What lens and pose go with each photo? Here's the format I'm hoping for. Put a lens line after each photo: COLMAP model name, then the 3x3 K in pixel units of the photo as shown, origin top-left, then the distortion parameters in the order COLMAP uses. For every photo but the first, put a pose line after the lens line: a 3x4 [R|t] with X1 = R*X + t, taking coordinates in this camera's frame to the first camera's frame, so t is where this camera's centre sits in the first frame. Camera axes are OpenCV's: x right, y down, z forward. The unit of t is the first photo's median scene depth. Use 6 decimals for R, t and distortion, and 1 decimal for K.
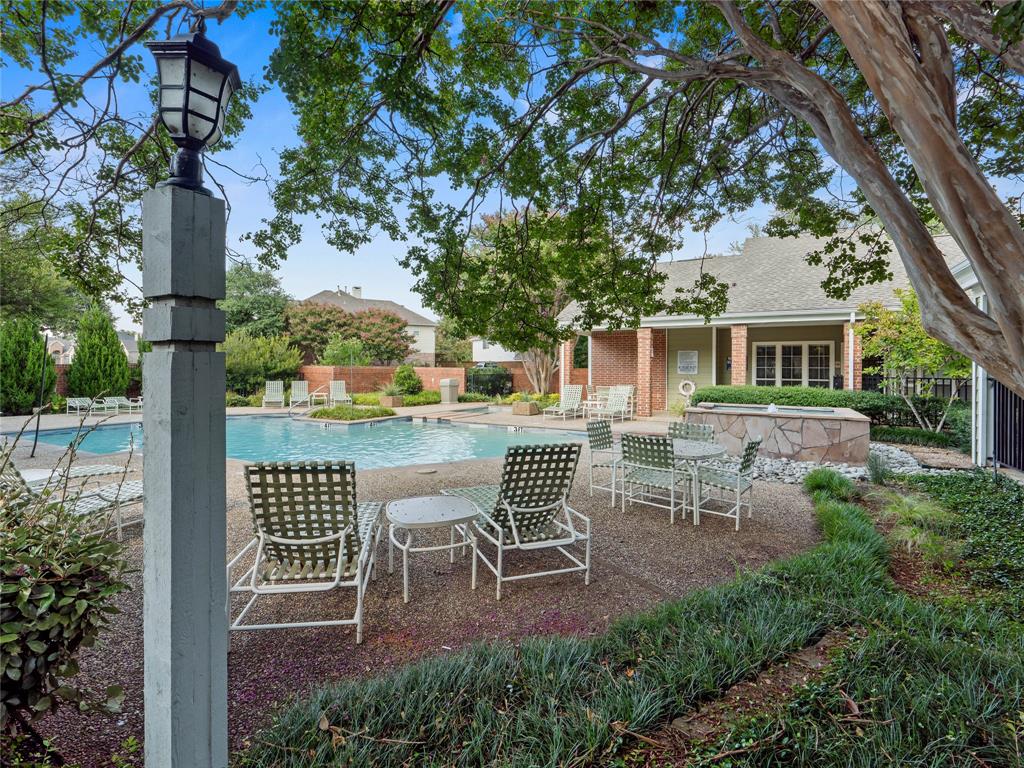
lens RADIAL K [[485.9, 0, 510.7], [0, 485.9, 364.7], [0, 0, 1]] dist [0.004358, -0.000079]
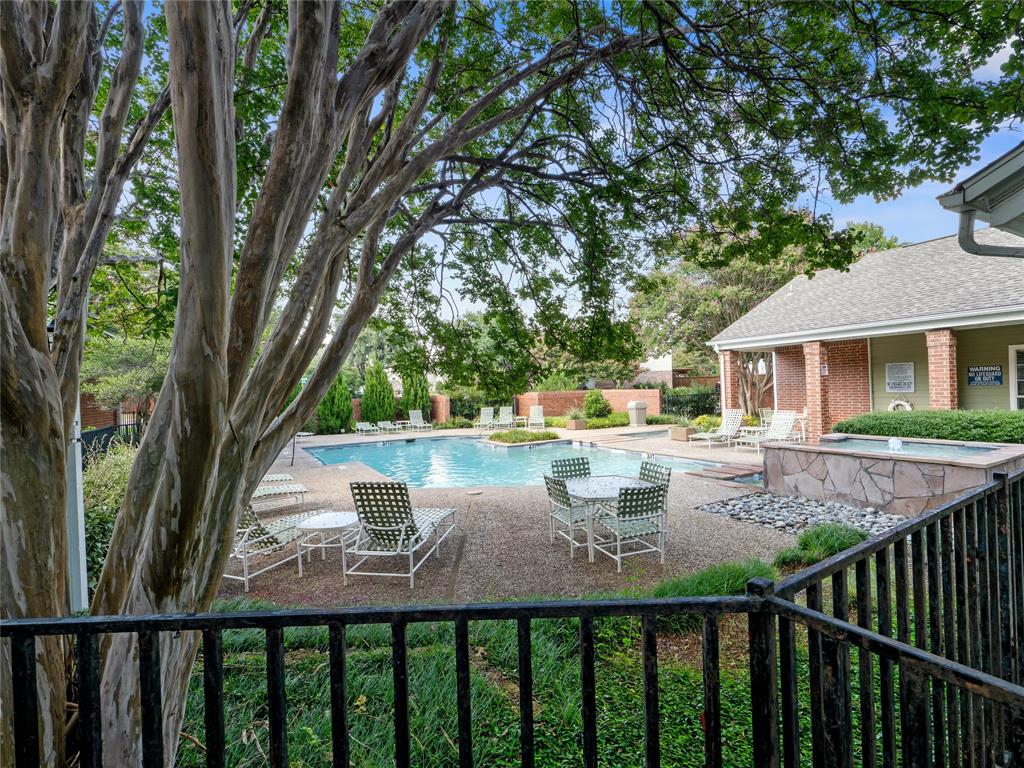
lens RADIAL K [[479.2, 0, 512.0], [0, 479.2, 384.0], [0, 0, 1]] dist [0.001332, 0.000065]
pose [[0.860924, -0.041443, -0.507042, 0.214527], [0.044313, 0.998997, -0.006414, -0.017159], [0.506799, -0.016947, 0.861897, 0.004241]]
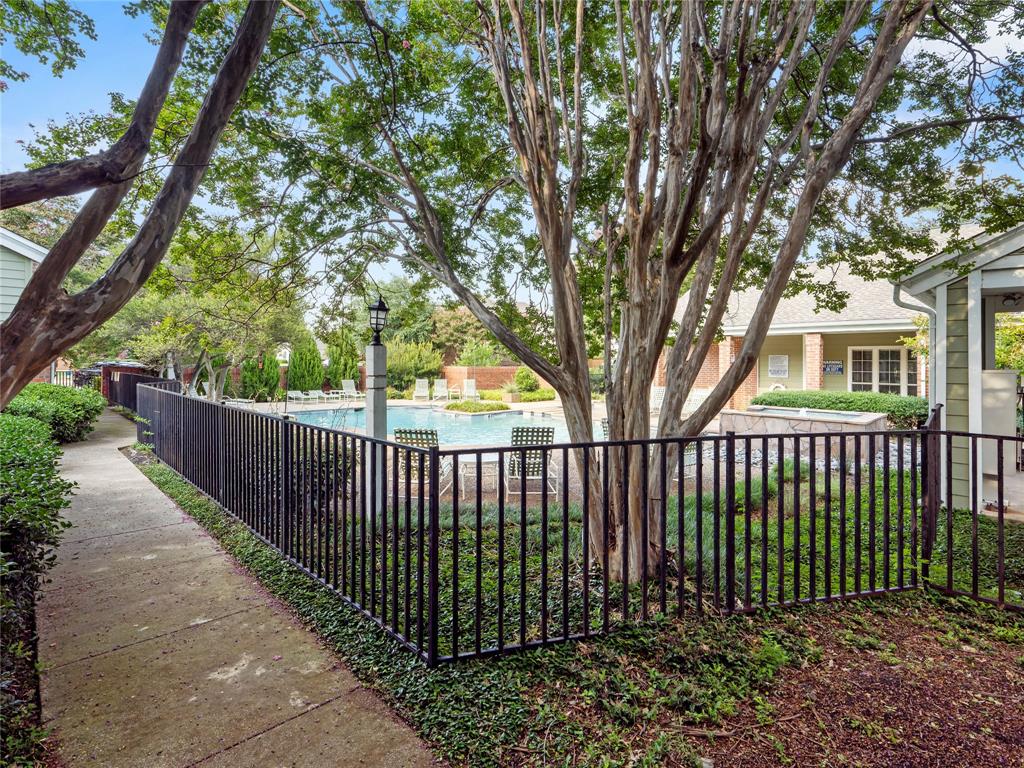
lens RADIAL K [[489.5, 0, 509.9], [0, 489.5, 356.1], [0, 0, 1]] dist [-0.000905, 0.000141]
pose [[0.959845, -0.004469, -0.280496, 0.103160], [0.002648, 0.999973, -0.006870, -0.020518], [0.280519, 0.005851, 0.959831, -0.175344]]
